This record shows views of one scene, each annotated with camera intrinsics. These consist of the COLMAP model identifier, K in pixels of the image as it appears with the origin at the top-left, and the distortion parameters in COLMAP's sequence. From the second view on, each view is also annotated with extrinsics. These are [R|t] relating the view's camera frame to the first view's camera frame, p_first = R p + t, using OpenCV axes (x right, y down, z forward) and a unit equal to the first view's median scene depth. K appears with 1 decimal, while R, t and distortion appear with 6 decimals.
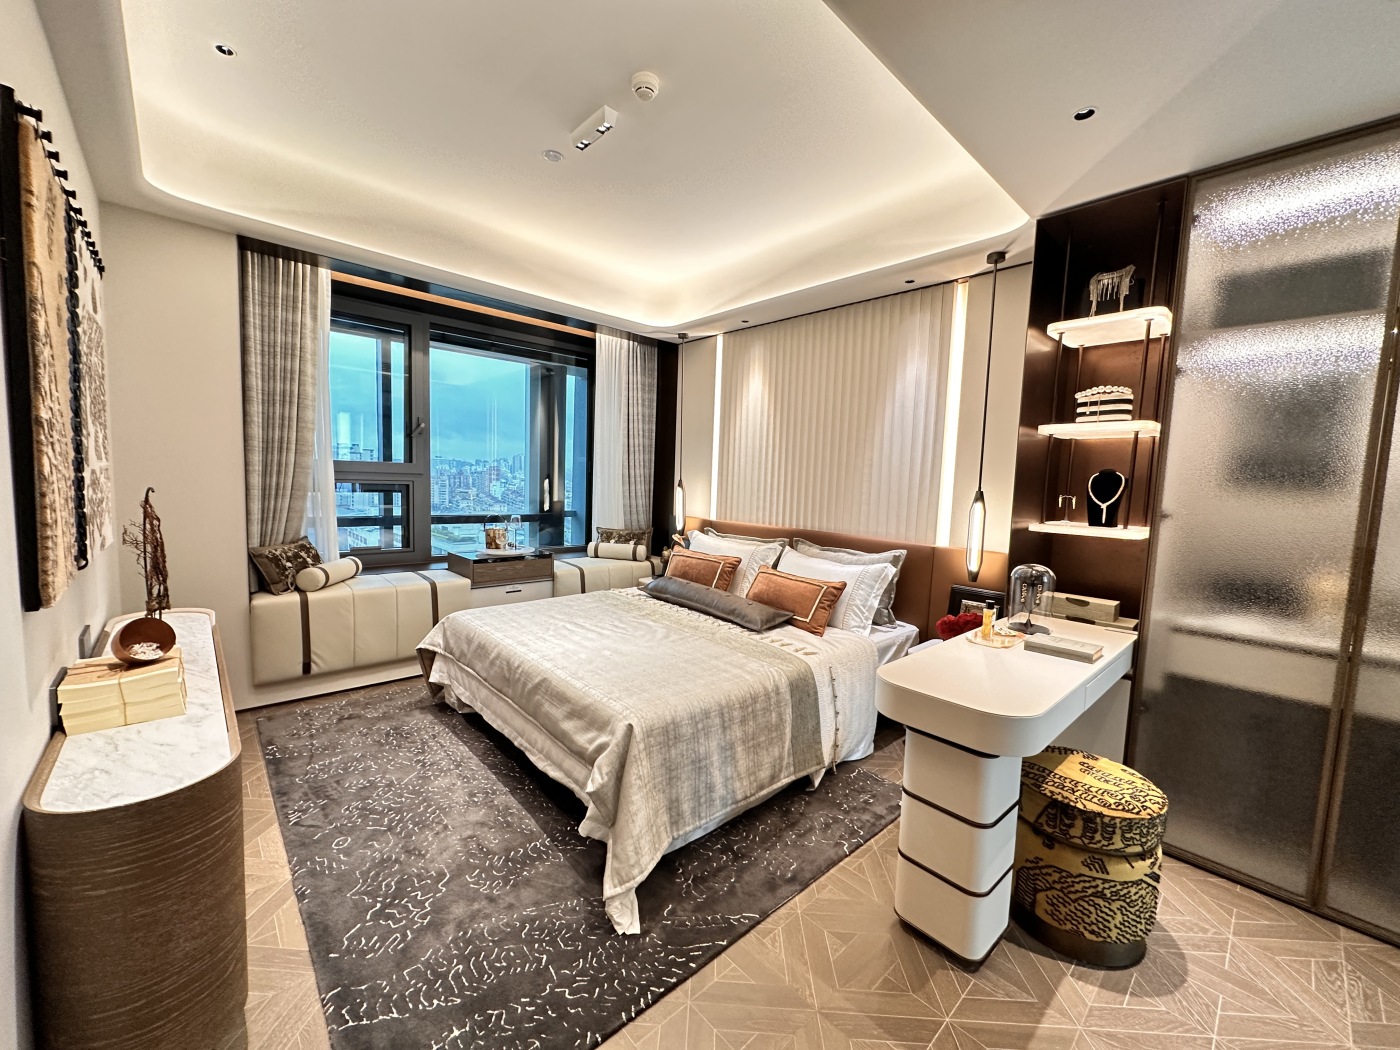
lens RADIAL K [[554.6, 0, 684.9], [0, 554.6, 516.0], [0, 0, 1]] dist [-0.003179, 0.000321]
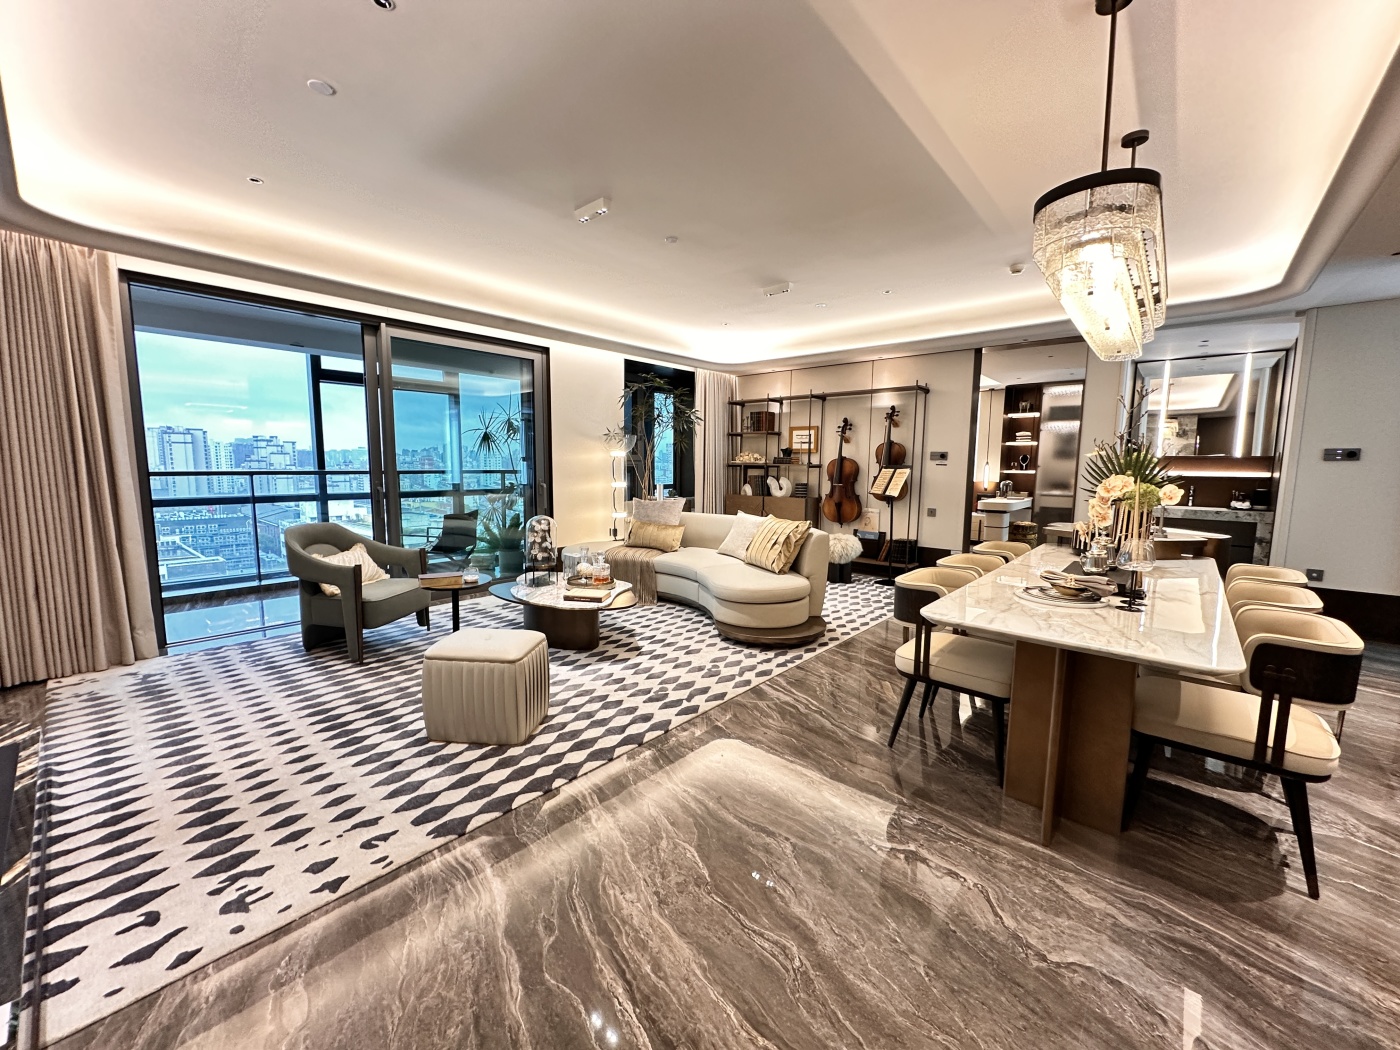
lens RADIAL K [[554.6, 0, 697.5], [0, 554.6, 524.9], [0, 0, 1]] dist [-0.003179, 0.000321]
pose [[0.991586, -0.032757, 0.125239, -1.920727], [0.029642, 0.999205, 0.026655, 0.226453], [-0.126013, -0.022718, 0.991768, -2.453308]]
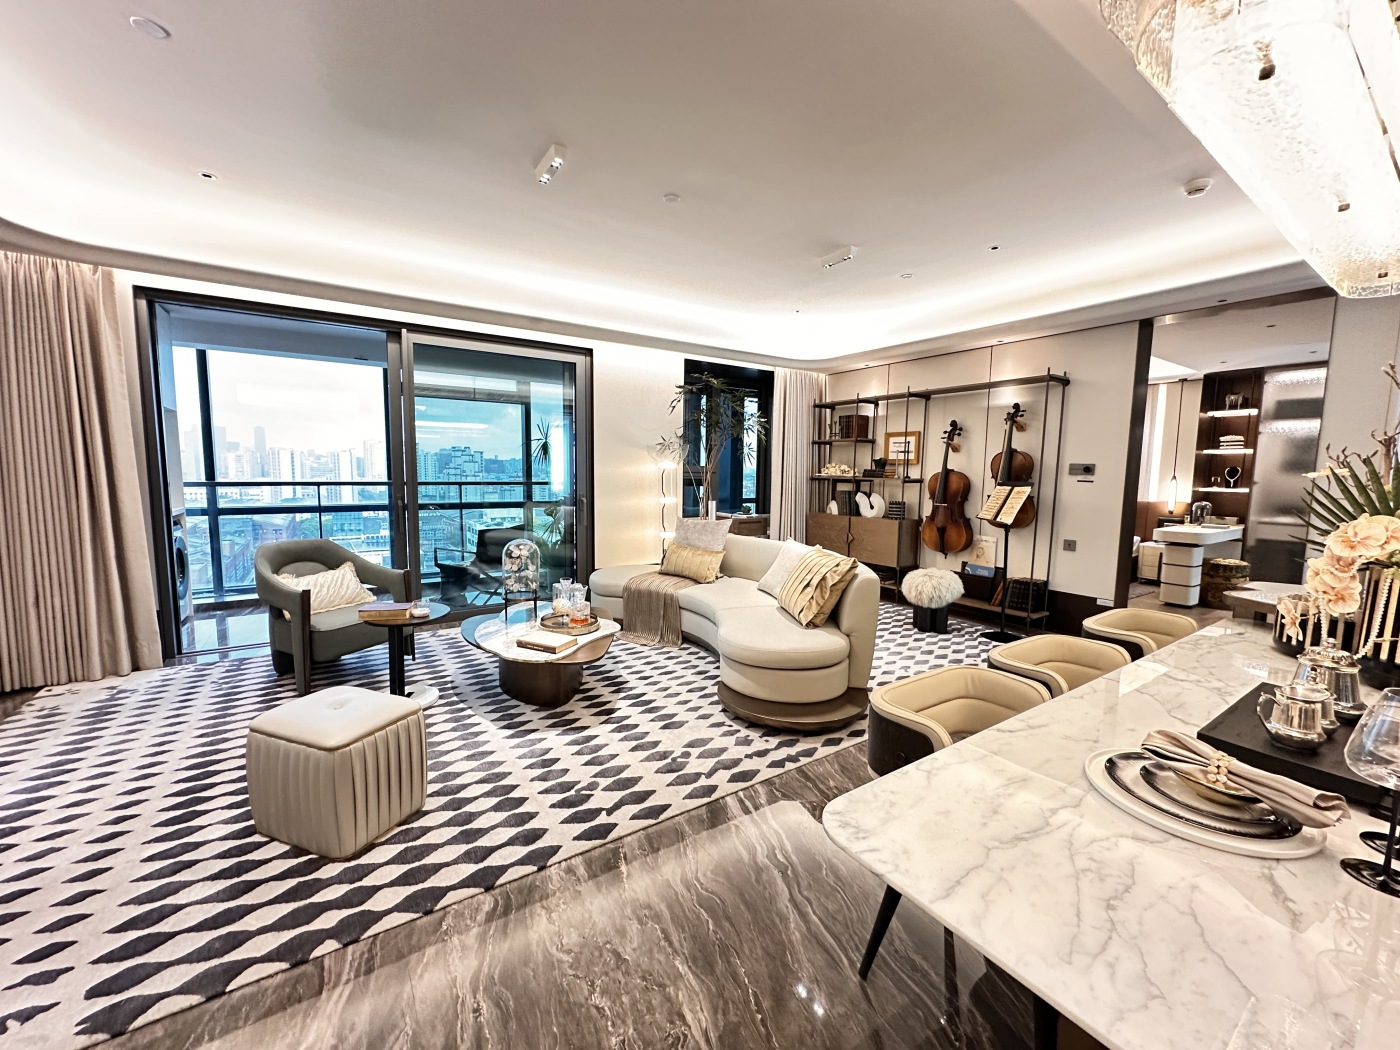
lens RADIAL K [[554.6, 0, 698.3], [0, 554.6, 524.9], [0, 0, 1]] dist [-0.003179, 0.000321]
pose [[0.991663, -0.001301, -0.128852, -1.511069], [0.002251, 0.999971, 0.007225, 0.179022], [0.128839, -0.007455, 0.991638, -2.062090]]
